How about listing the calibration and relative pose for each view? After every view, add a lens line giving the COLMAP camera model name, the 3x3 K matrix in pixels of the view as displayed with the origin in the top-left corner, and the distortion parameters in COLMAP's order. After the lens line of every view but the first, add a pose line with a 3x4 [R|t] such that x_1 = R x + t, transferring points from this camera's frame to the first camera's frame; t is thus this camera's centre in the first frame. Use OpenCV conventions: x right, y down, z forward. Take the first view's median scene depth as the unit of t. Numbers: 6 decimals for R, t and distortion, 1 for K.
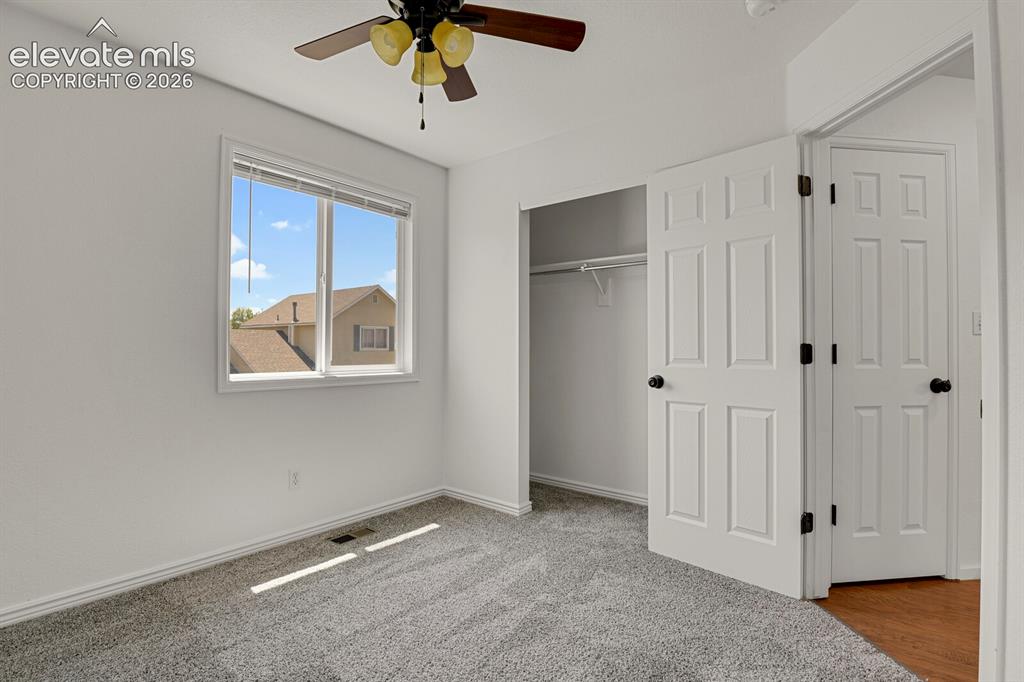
lens RADIAL K [[495.1, 0, 512.0], [0, 495.1, 341.0], [0, 0, 1]] dist [-0.021309, -0.000569]
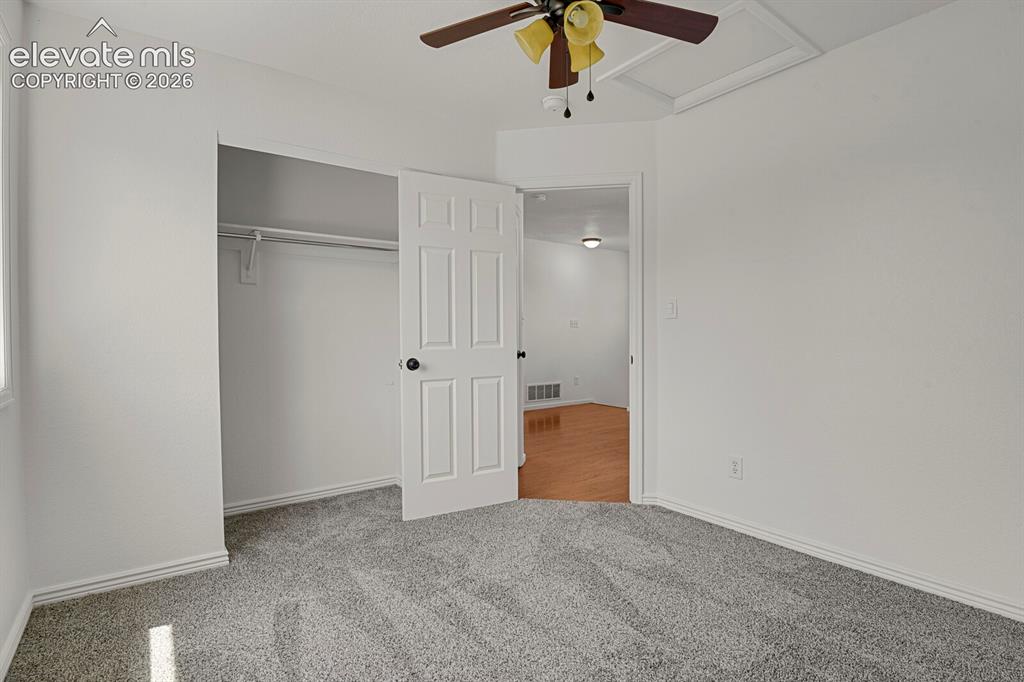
lens RADIAL K [[506.8, 0, 519.4], [0, 506.8, 336.8], [0, 0, 1]] dist [-0.039465, 0.000396]
pose [[0.240252, -0.012445, 0.970631, -0.727282], [-0.008112, 0.999857, 0.014827, 0.003806], [-0.970677, -0.011436, 0.240117, 0.500660]]
